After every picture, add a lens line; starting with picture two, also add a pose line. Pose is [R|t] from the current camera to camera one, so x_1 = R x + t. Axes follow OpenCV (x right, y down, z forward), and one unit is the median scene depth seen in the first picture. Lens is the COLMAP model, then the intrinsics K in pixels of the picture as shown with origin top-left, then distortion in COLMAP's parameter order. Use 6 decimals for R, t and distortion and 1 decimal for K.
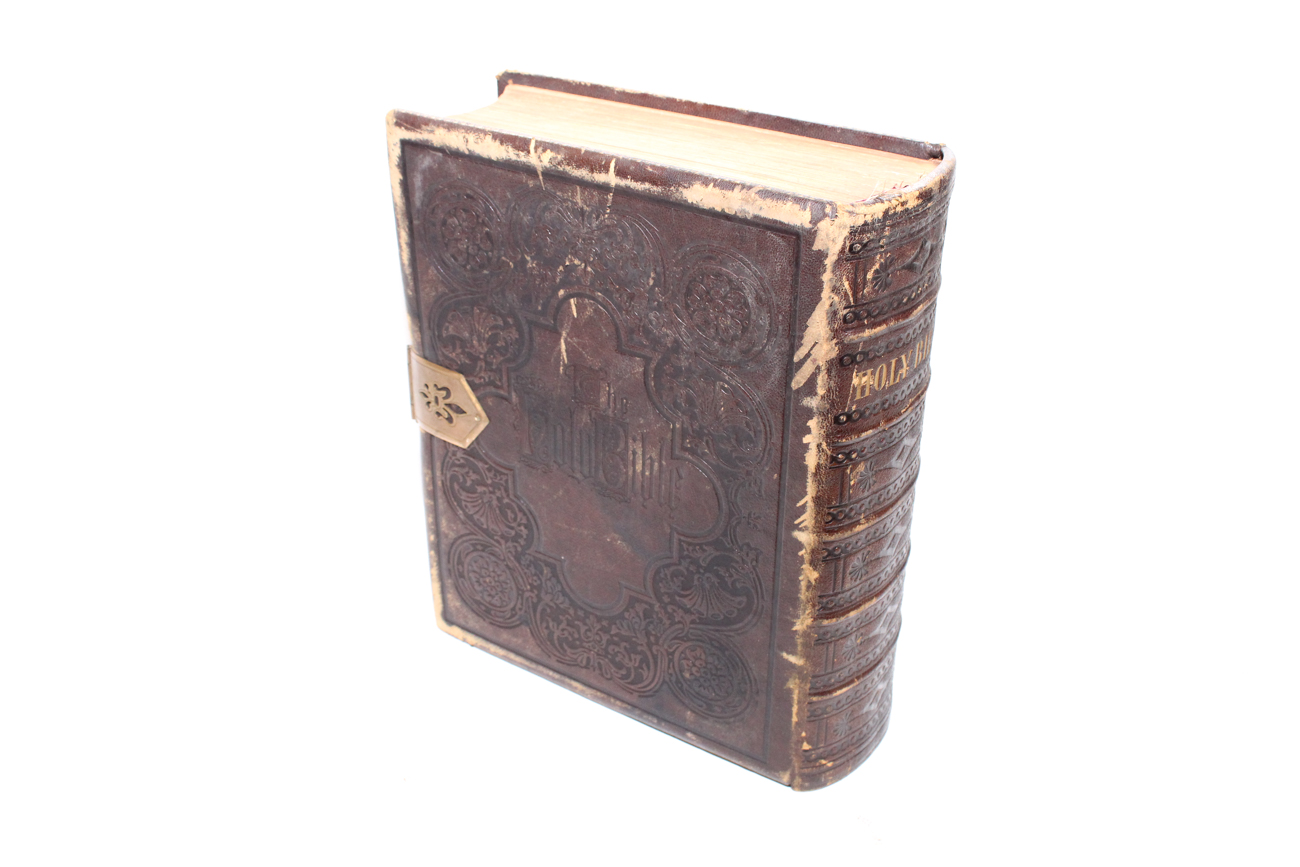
lens RADIAL K [[1295.9, 0, 655.1], [0, 1295.9, 434.7], [0, 0, 1]] dist [-0.107666, 0.000000]
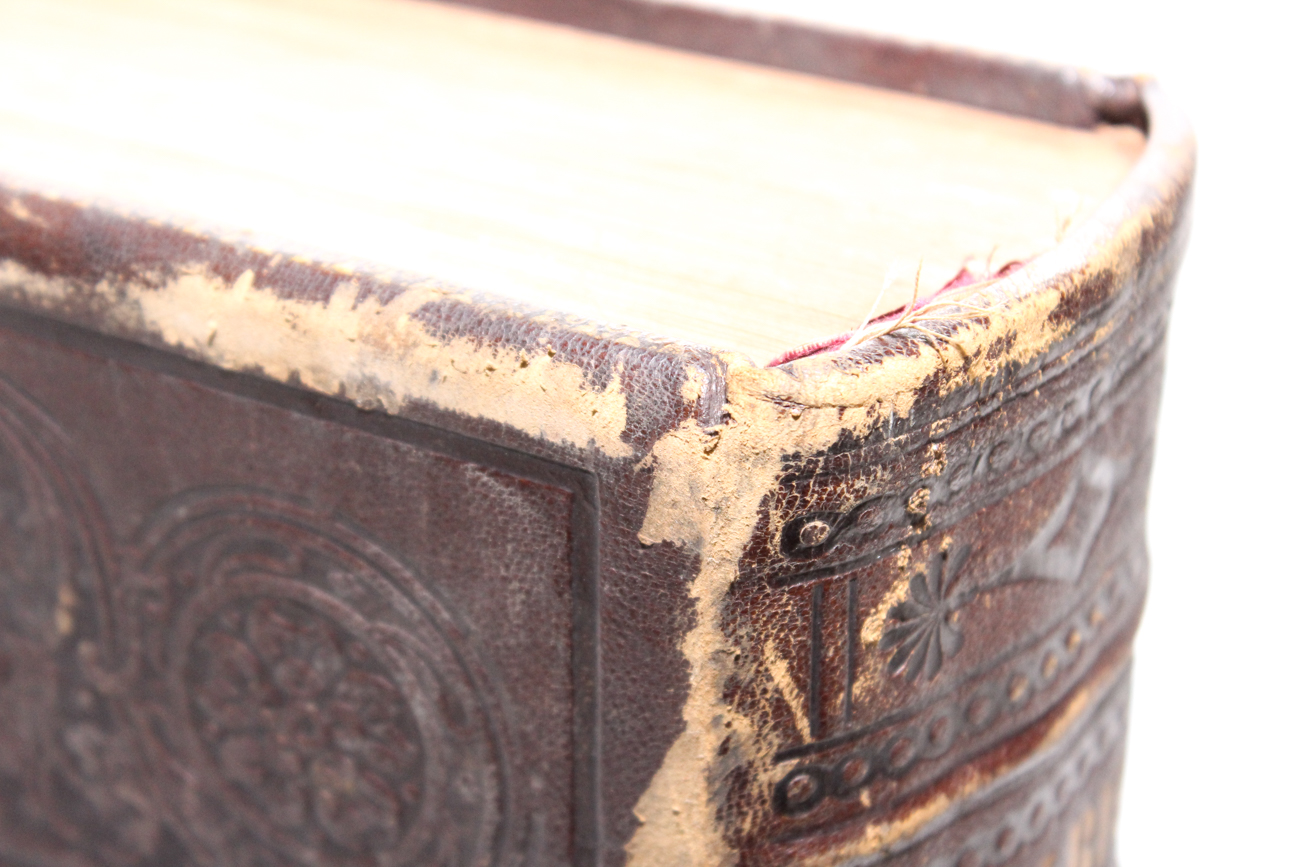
lens RADIAL K [[3041.5, 0, 647.8], [0, 3041.5, 433.1], [0, 0, 1]] dist [0.071782, 0.000000]
pose [[0.998251, -0.021783, 0.054963, 0.084040], [0.024984, 0.997990, -0.058240, -0.119143], [-0.053584, 0.059511, 0.996788, 0.376794]]
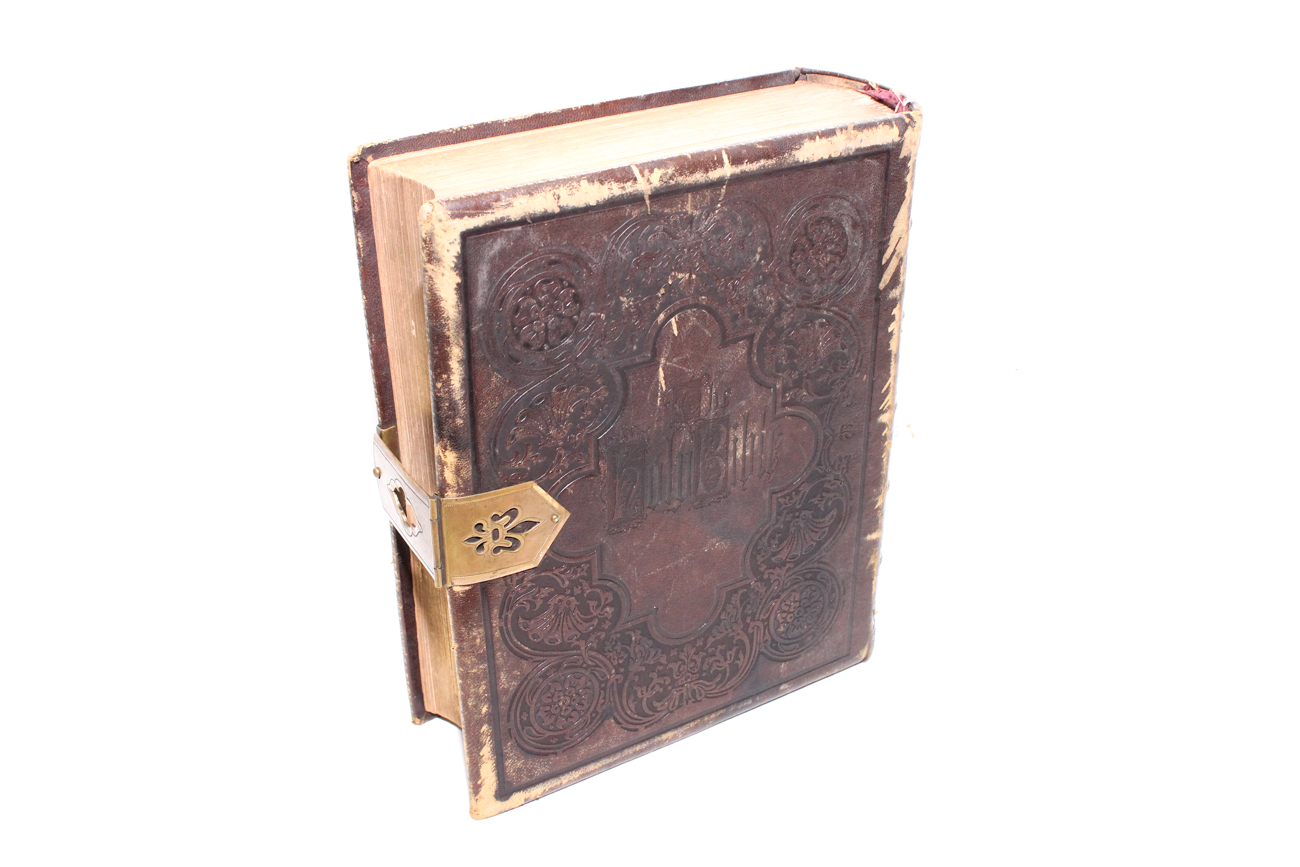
lens RADIAL K [[1403.3, 0, 651.4], [0, 1403.3, 433.4], [0, 0, 1]] dist [-0.120641, 0.000000]
pose [[0.431749, -0.437151, 0.788982, -0.985566], [0.461636, 0.858560, 0.223085, -0.288396], [-0.774910, 0.267906, 0.572487, 0.478821]]
